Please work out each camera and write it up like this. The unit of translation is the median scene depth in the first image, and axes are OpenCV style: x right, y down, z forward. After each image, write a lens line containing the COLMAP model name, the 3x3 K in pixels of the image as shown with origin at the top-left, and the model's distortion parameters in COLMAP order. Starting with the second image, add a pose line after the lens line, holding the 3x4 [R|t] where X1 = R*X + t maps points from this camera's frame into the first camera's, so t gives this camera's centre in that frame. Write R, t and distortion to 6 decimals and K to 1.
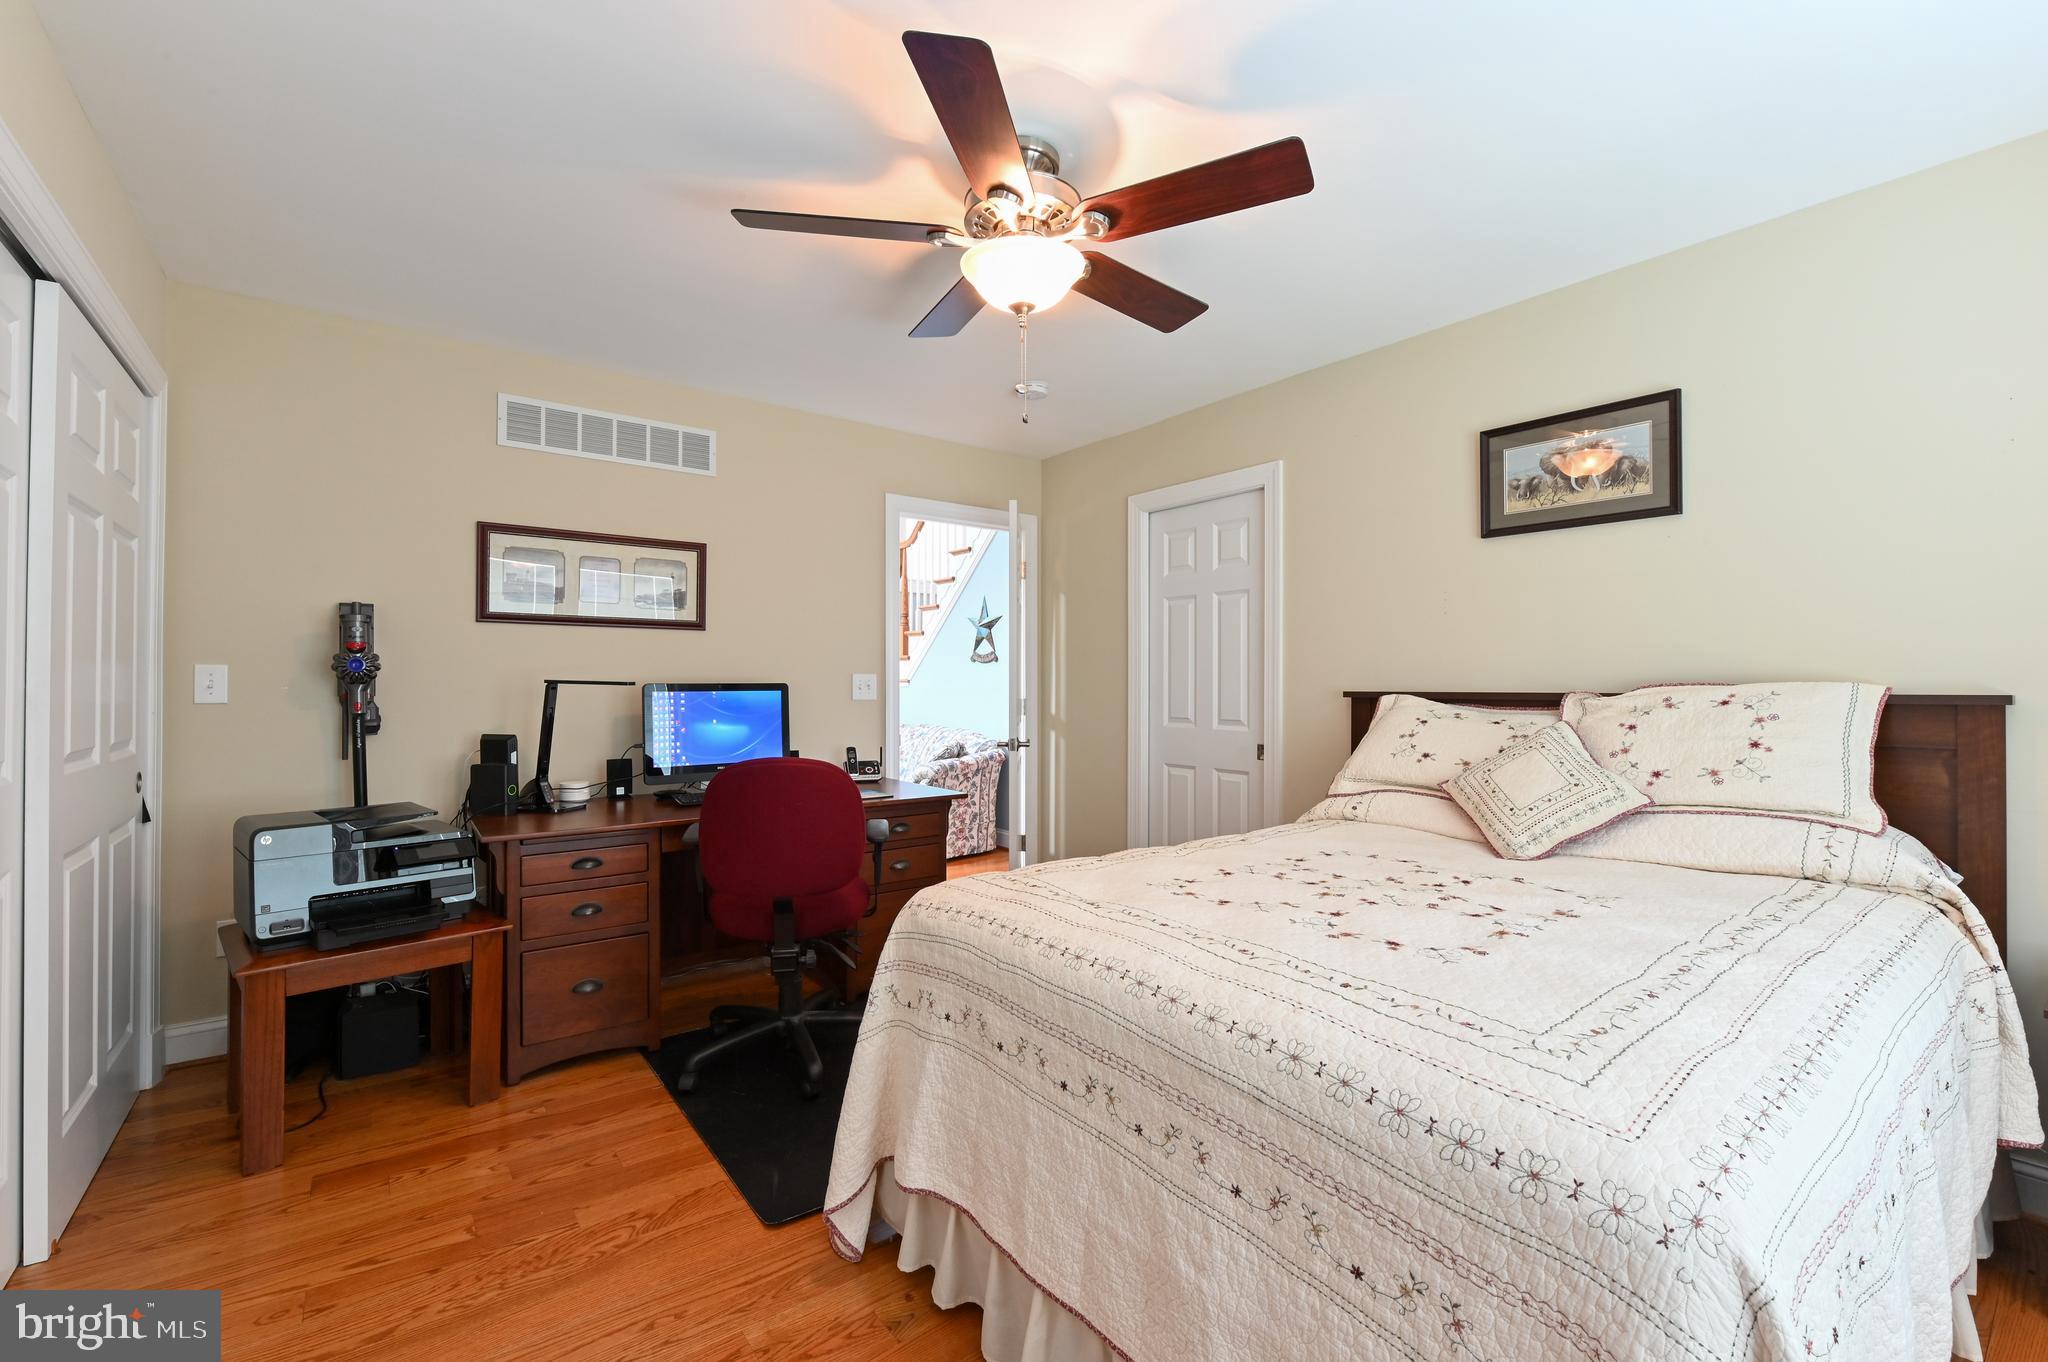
lens RADIAL K [[877.5, 0, 1006.4], [0, 877.5, 680.6], [0, 0, 1]] dist [-0.003714, -0.000728]
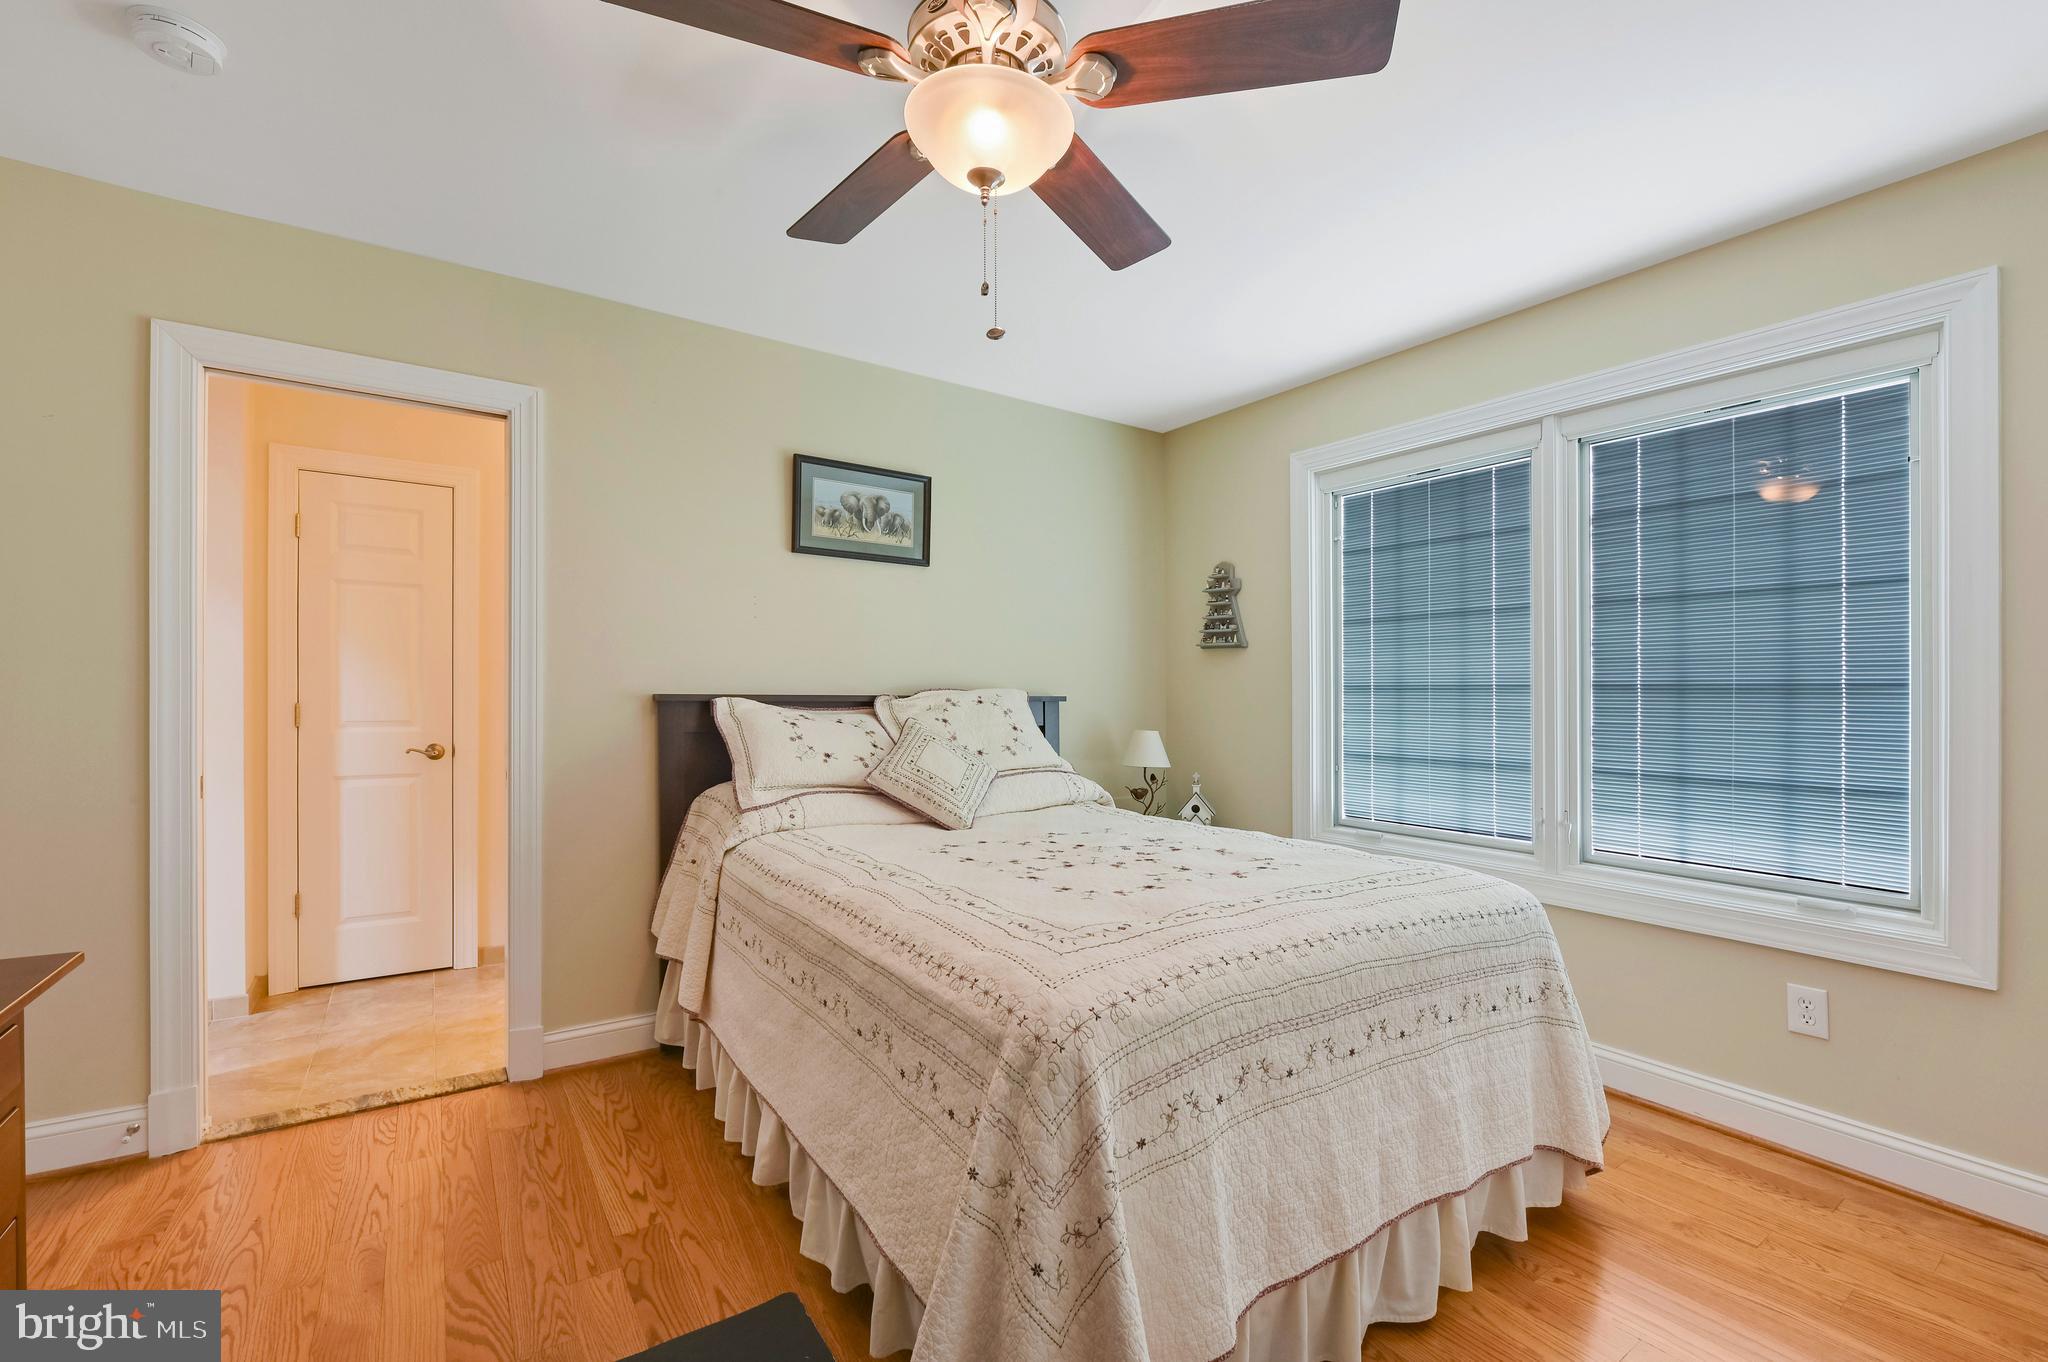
lens RADIAL K [[877.5, 0, 1012.5], [0, 877.5, 689.7], [0, 0, 1]] dist [-0.003714, -0.000728]
pose [[0.025101, 0.002311, 0.999682, -0.617700], [-0.012600, 0.999919, -0.001995, 0.005764], [-0.999606, -0.012546, 0.025128, 0.822598]]
